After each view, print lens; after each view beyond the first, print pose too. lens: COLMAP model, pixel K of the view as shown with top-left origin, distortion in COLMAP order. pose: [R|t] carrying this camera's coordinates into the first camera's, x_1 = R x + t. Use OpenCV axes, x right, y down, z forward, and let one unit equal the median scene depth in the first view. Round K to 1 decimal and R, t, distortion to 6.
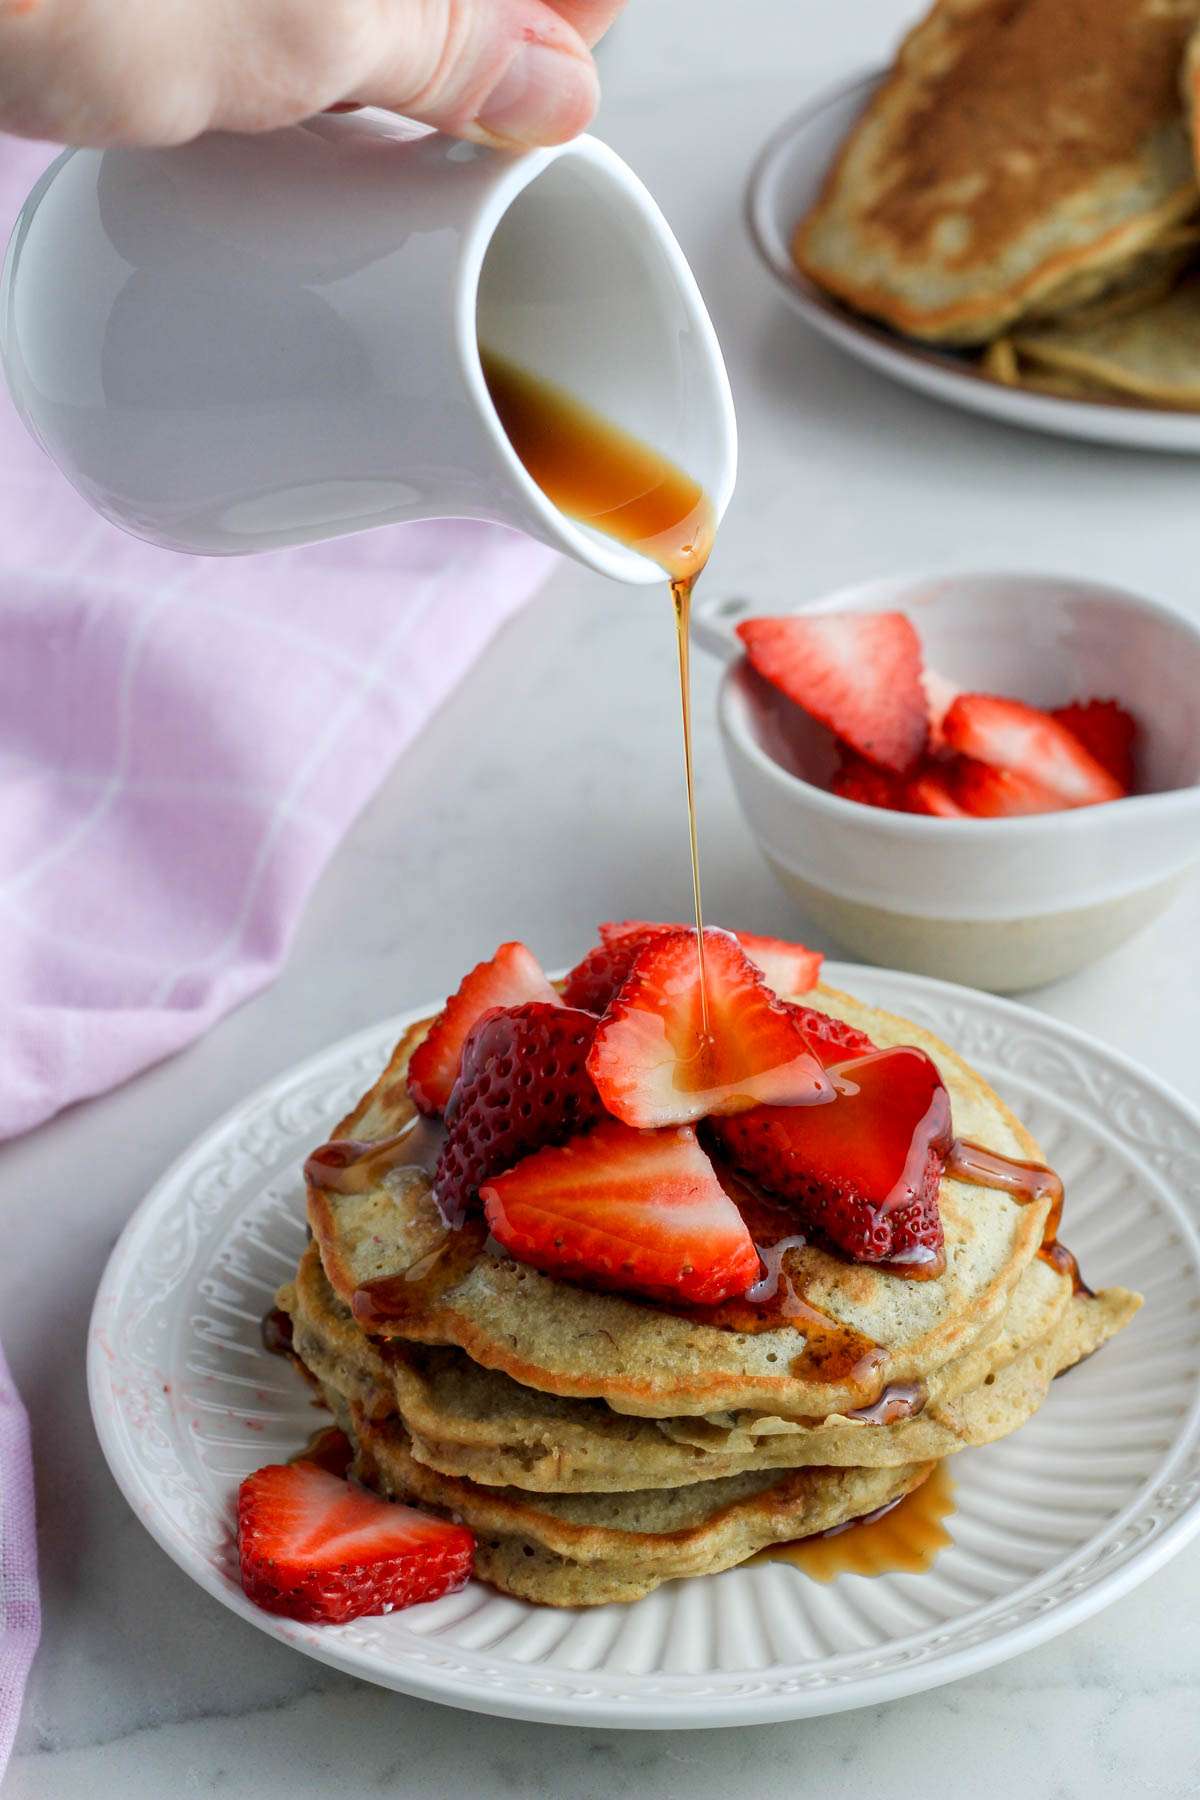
lens RADIAL K [[4248.2, 0, 600.0], [0, 4248.2, 900.0], [0, 0, 1]] dist [-0.170118, -0.389935]
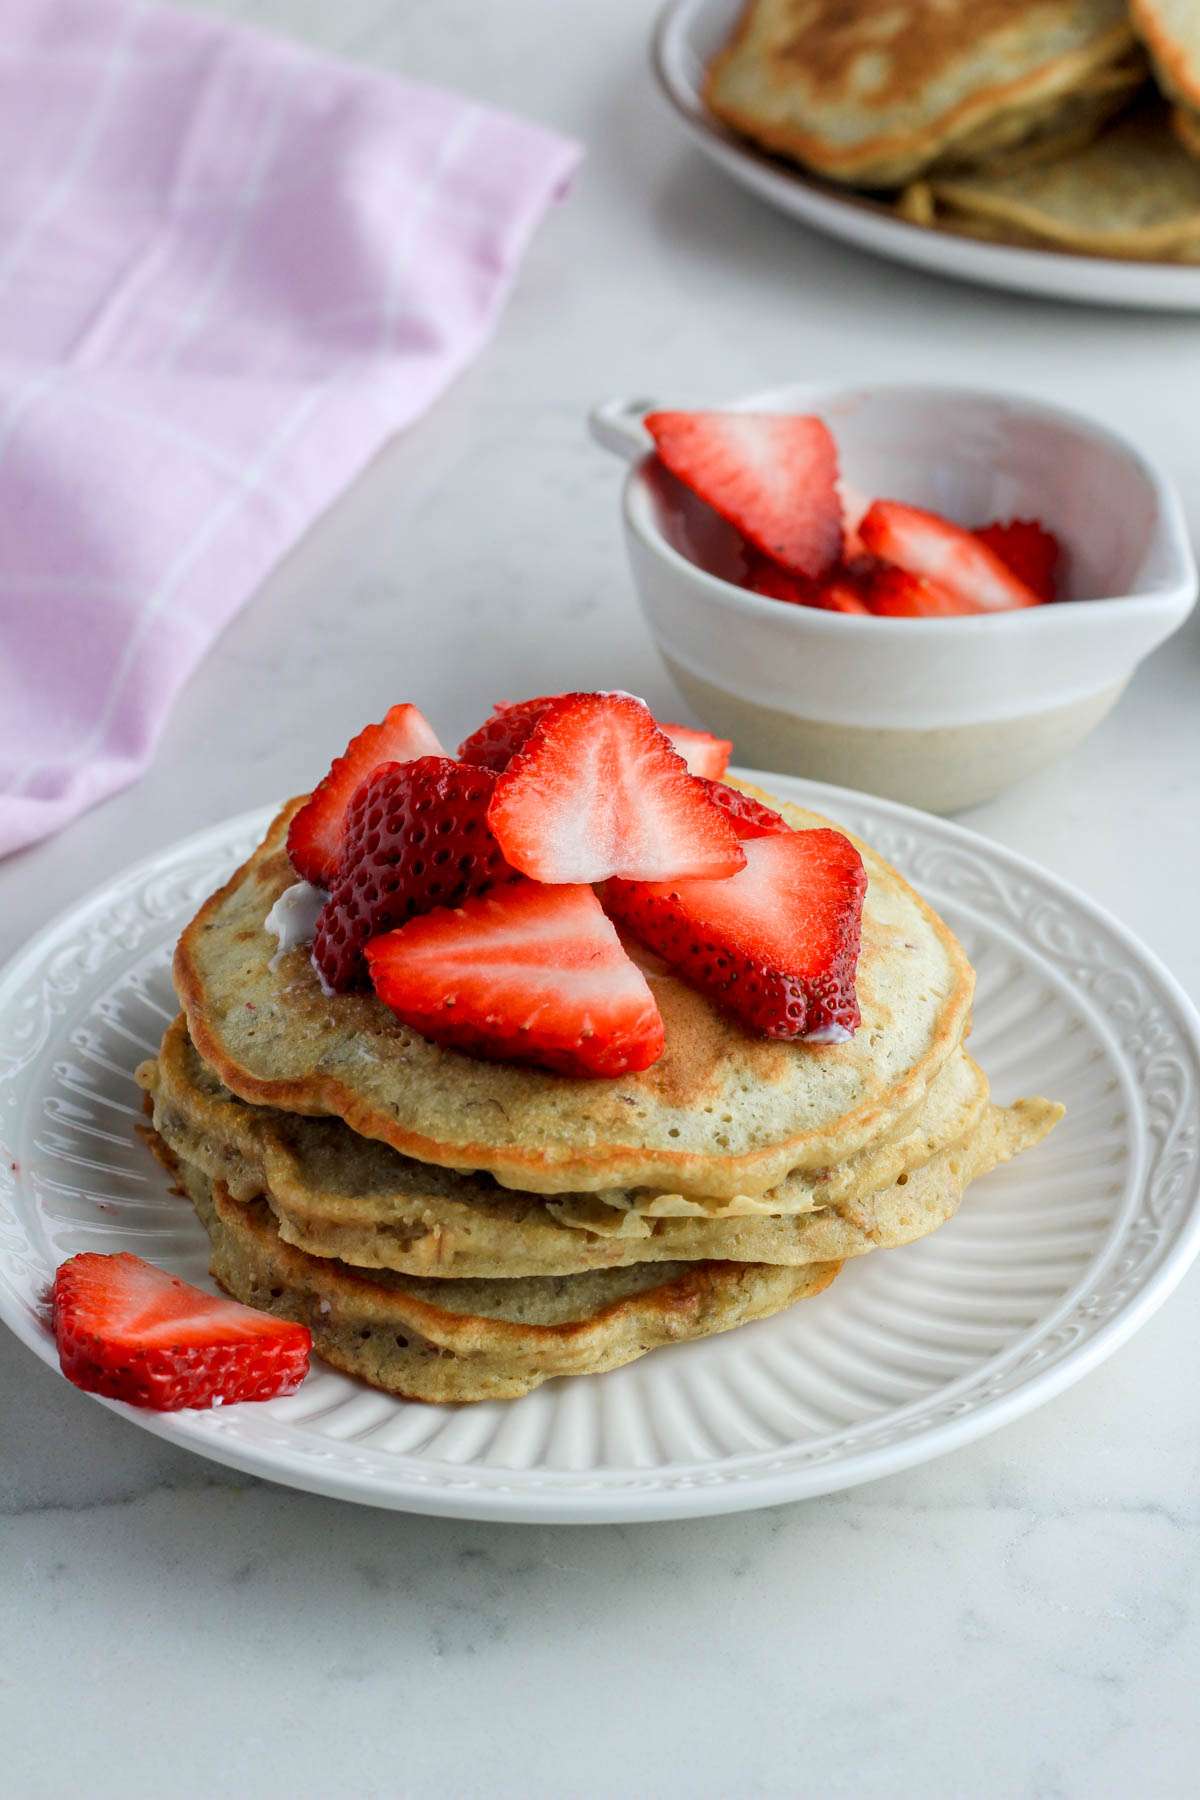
lens RADIAL K [[4305.6, 0, 600.0], [0, 4305.6, 900.0], [0, 0, 1]] dist [-0.157182, -0.858144]
pose [[0.998381, 0.038690, 0.041684, -0.016232], [-0.038211, 0.999195, -0.012224, 0.065710], [-0.042123, 0.010611, 0.999056, 0.055719]]
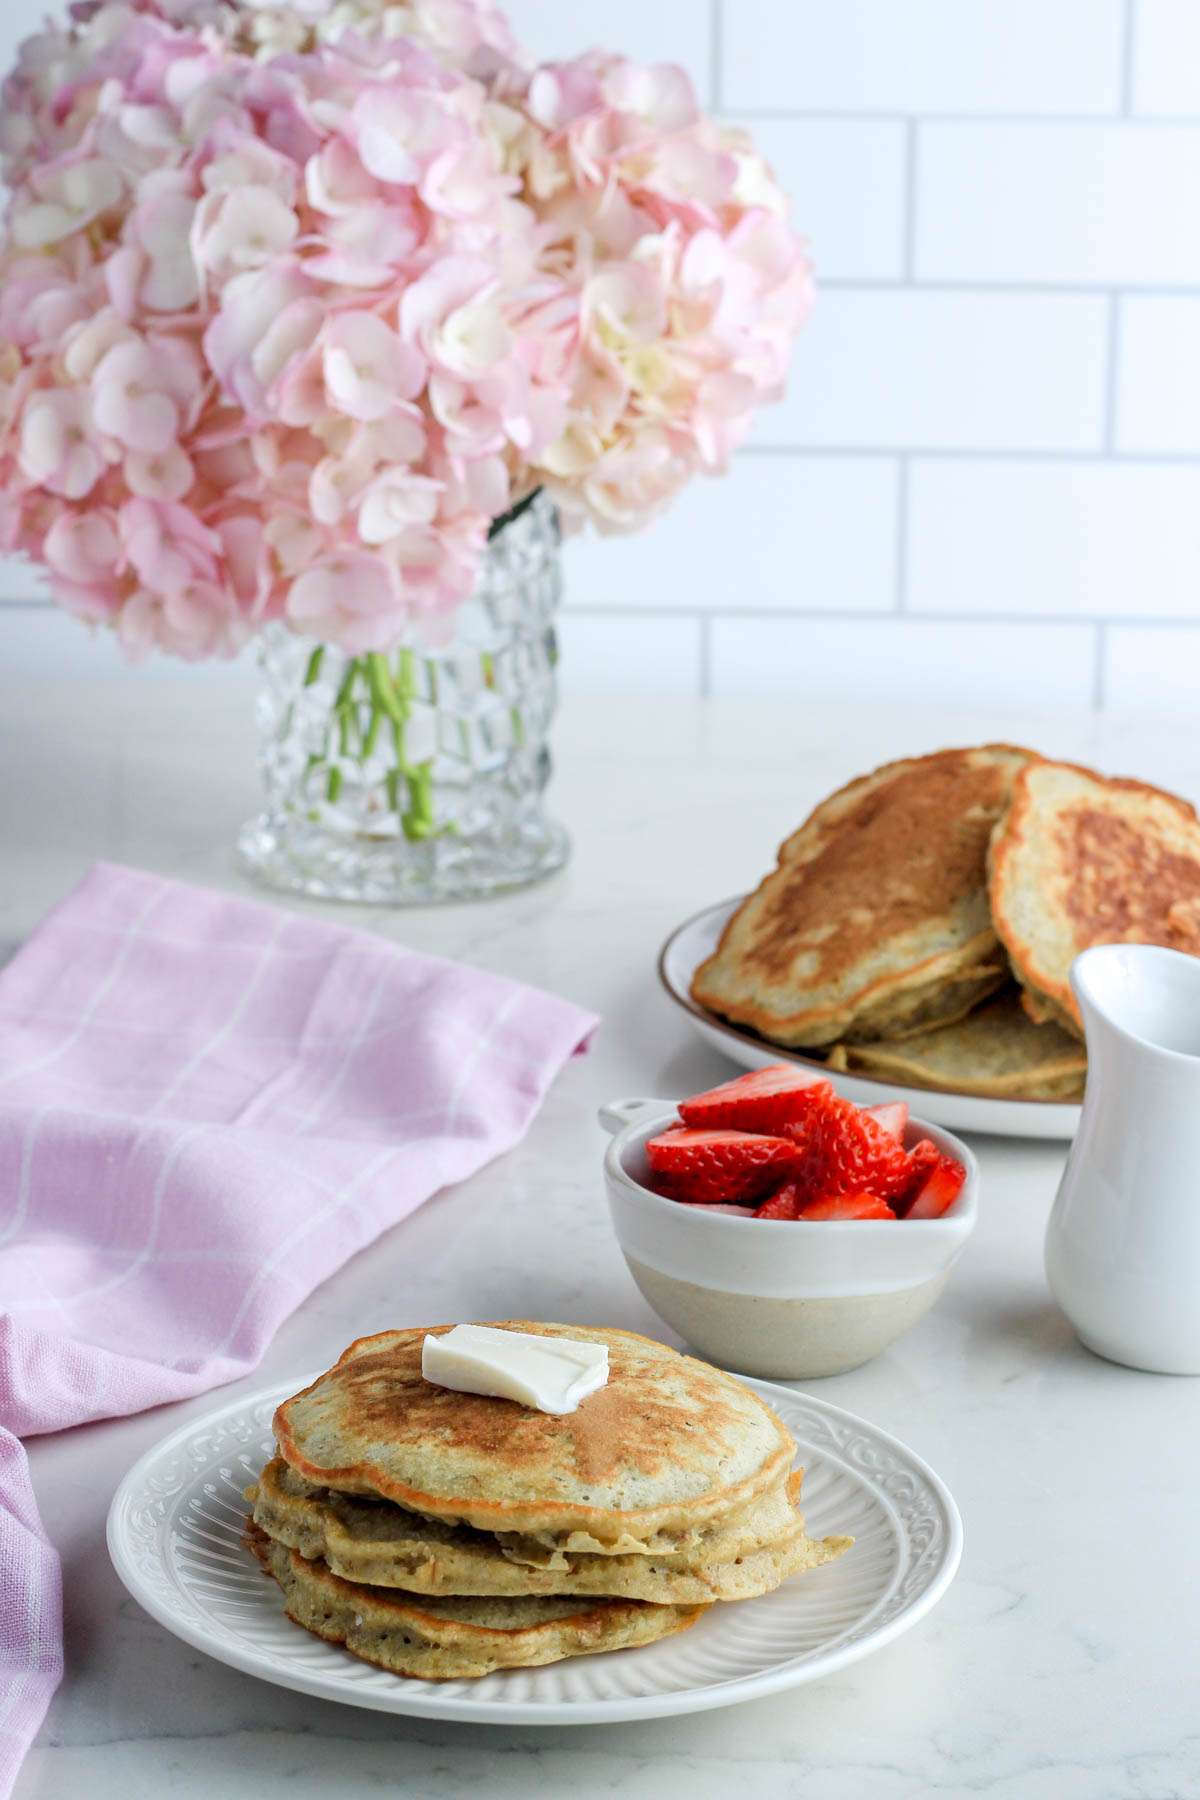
lens RADIAL K [[4305.6, 0, 600.0], [0, 4305.6, 900.0], [0, 0, 1]] dist [-0.157182, -0.858144]
pose [[0.996501, 0.083506, -0.003494, 0.031662], [-0.081108, 0.956097, -0.281601, 0.310371], [-0.020175, 0.280899, 0.959525, -0.449531]]
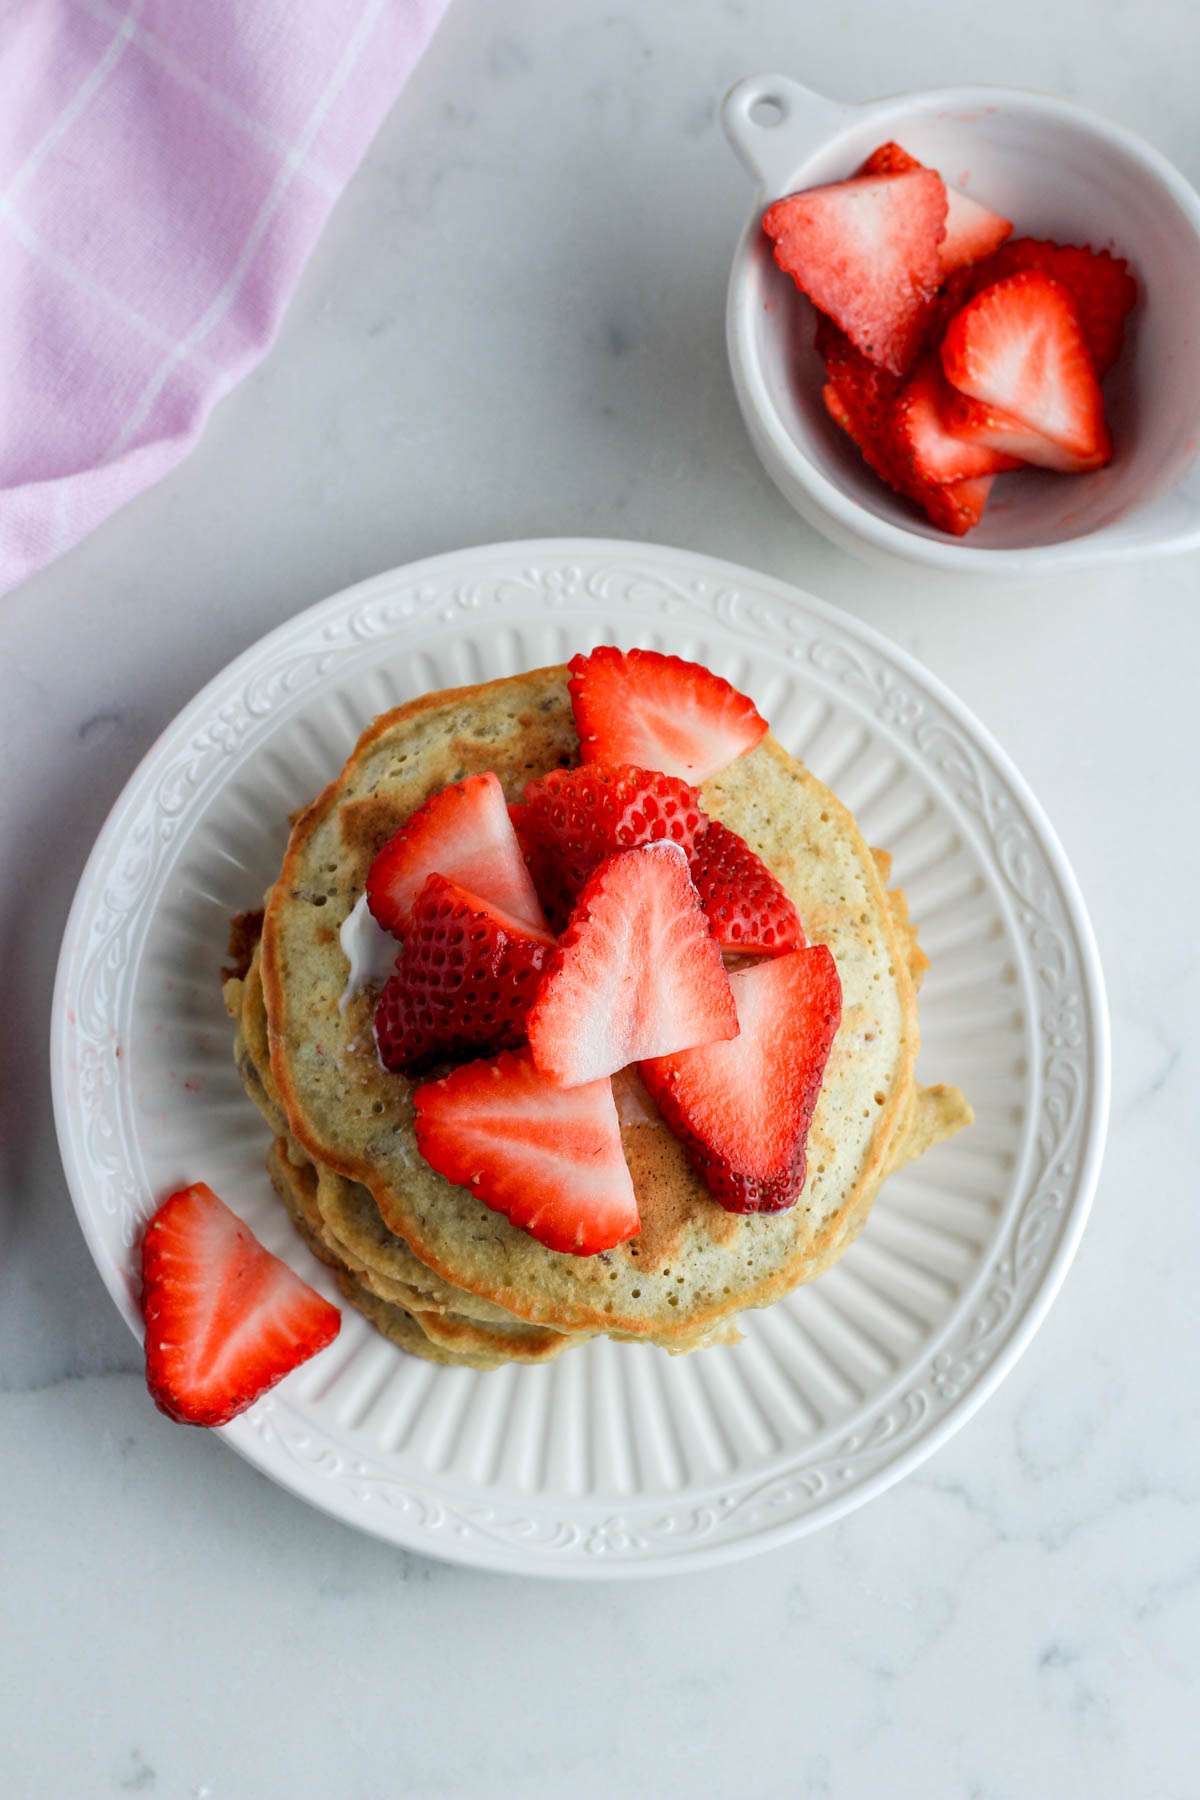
lens RADIAL K [[4184.0, 0, 600.0], [0, 4184.0, 900.0], [0, 0, 1]] dist [-0.186987, -0.355571]
pose [[0.983472, 0.147755, 0.104649, -0.101748], [-0.179991, 0.735087, 0.653643, -0.693405], [0.019653, -0.661676, 0.749532, 0.194097]]
